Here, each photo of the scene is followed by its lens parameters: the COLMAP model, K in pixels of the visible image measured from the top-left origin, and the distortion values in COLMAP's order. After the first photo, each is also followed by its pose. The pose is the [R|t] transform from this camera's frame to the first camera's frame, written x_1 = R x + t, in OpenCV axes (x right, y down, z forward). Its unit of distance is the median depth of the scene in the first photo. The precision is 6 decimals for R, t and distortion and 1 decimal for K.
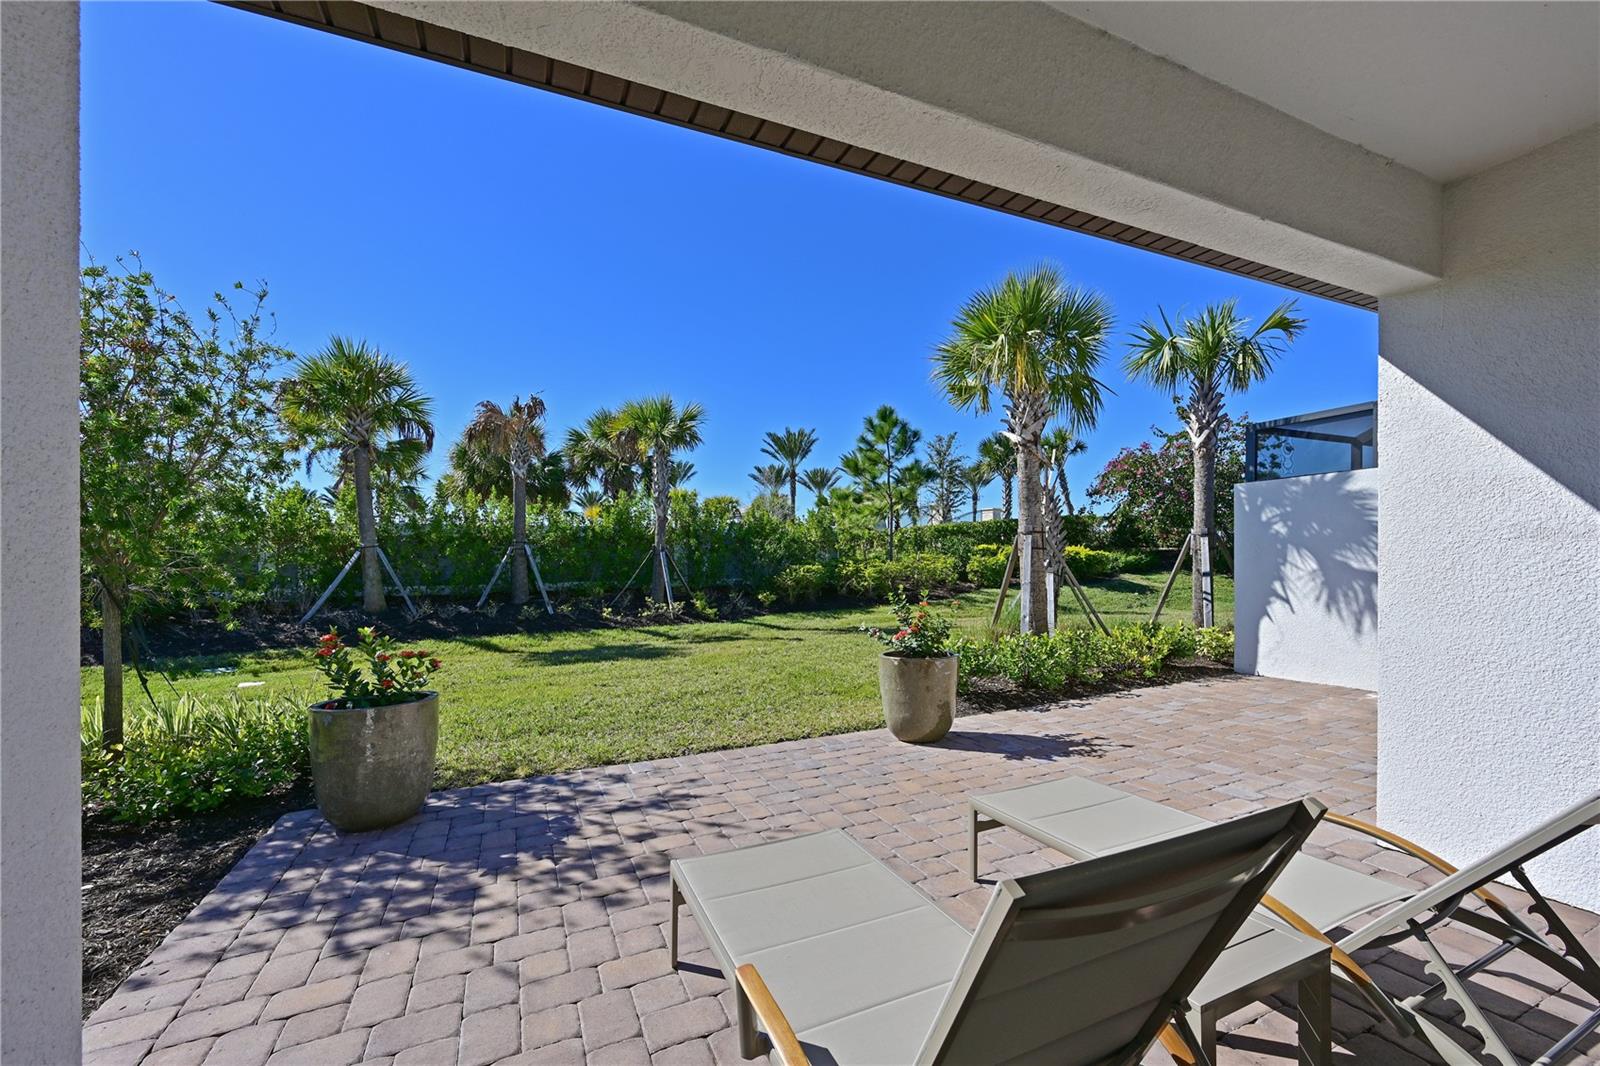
lens RADIAL K [[660.9, 0, 762.9], [0, 660.9, 541.5], [0, 0, 1]] dist [-0.006673, -0.000228]
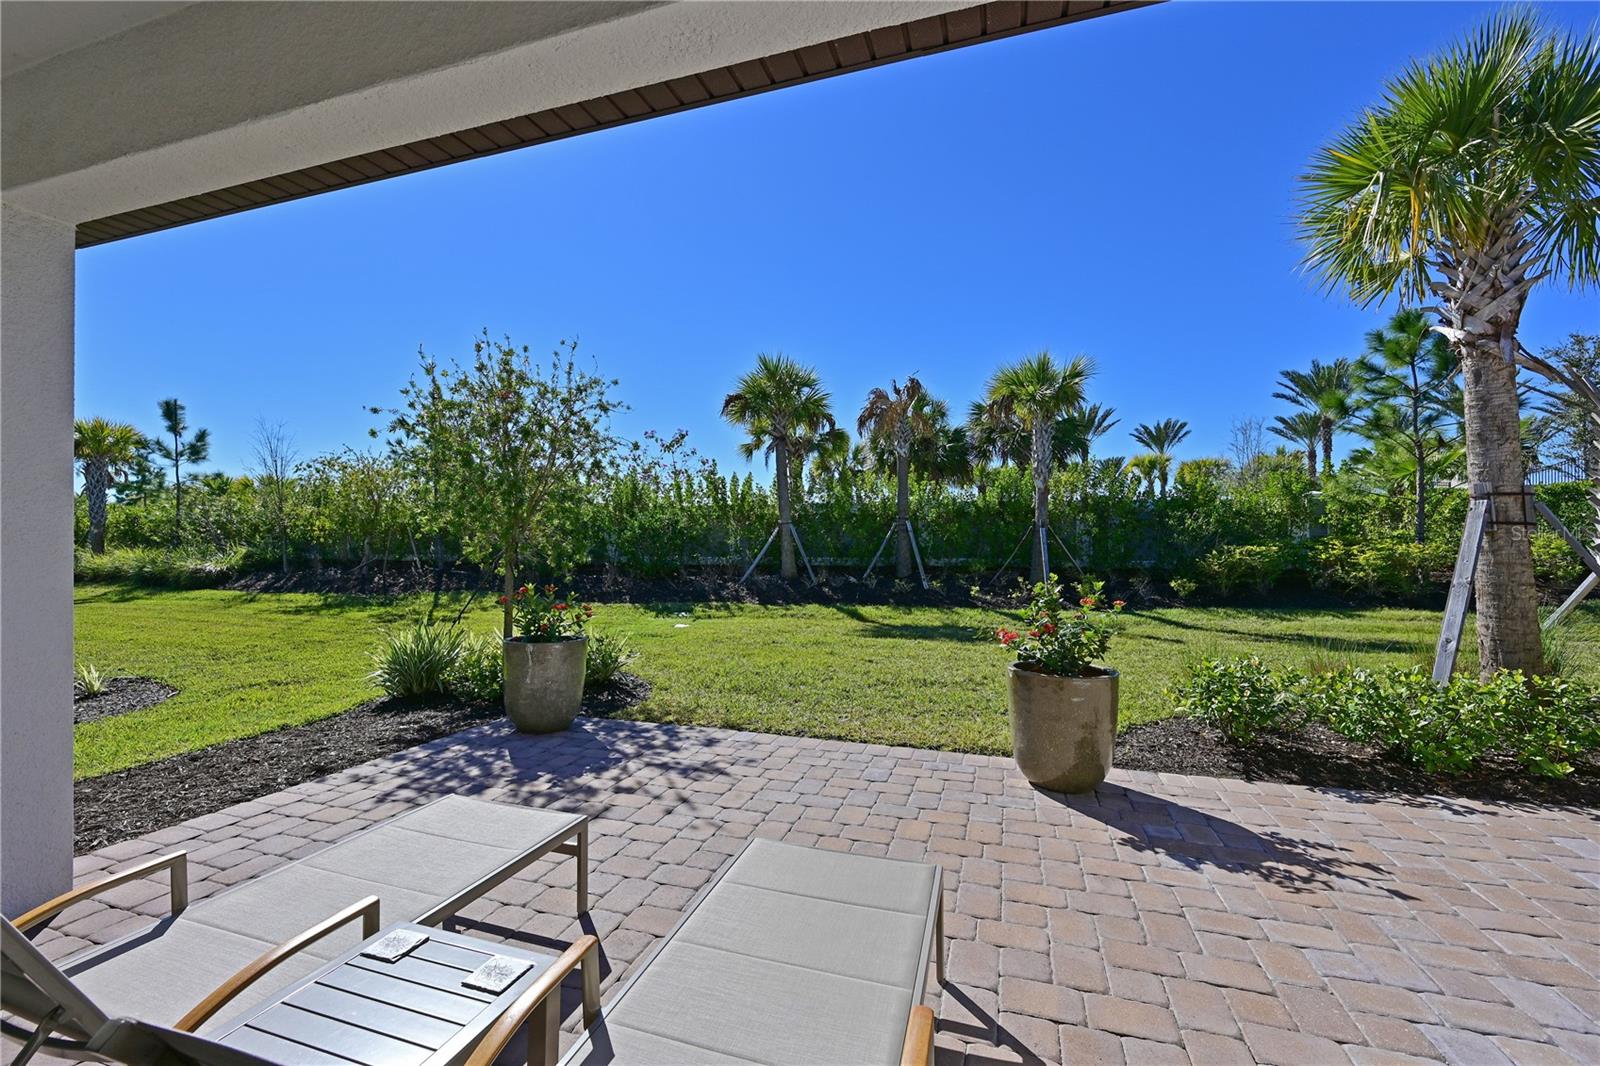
lens RADIAL K [[660.9, 0, 806.3], [0, 660.9, 538.9], [0, 0, 1]] dist [-0.006673, -0.000228]
pose [[0.734877, 0.011646, -0.678101, 0.354913], [0.011703, 0.999486, 0.029848, -0.001004], [0.678100, -0.029870, 0.734363, 0.184092]]
